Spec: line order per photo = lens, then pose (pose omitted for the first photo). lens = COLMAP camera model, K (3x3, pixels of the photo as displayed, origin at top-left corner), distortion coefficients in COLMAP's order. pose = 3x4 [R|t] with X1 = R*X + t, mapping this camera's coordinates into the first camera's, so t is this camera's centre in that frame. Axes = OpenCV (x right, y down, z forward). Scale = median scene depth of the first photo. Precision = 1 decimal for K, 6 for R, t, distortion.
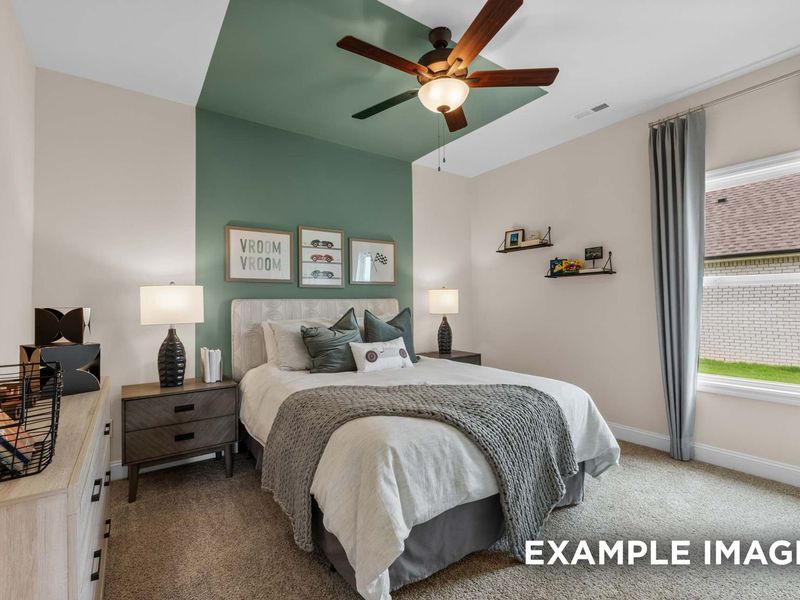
lens RADIAL K [[383.8, 0, 401.9], [0, 383.8, 303.9], [0, 0, 1]] dist [-0.000974, -0.000050]
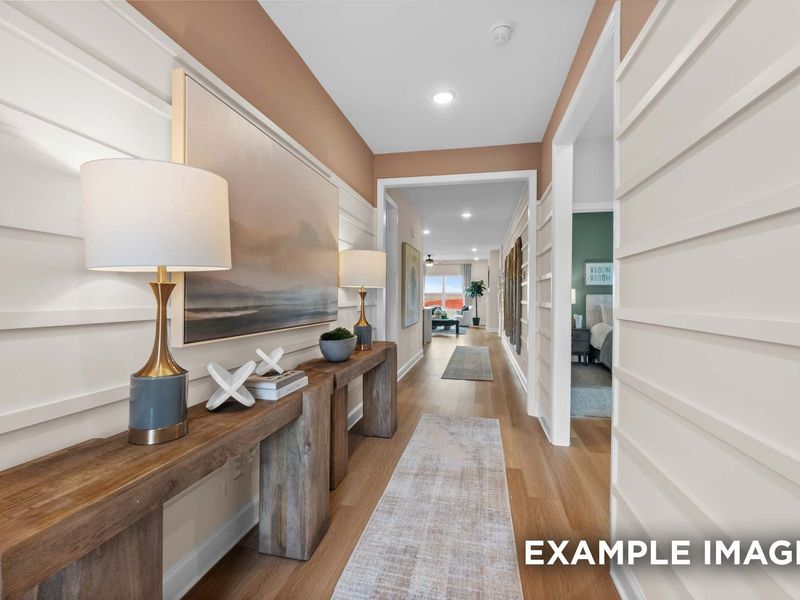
lens RADIAL K [[383.8, 0, 401.2], [0, 383.8, 299.7], [0, 0, 1]] dist [-0.000974, -0.000050]
pose [[0.674730, 0.012691, -0.737956, 0.499008], [-0.004073, 0.999901, 0.013471, -0.007000], [0.738054, -0.006084, 0.674715, -1.355227]]
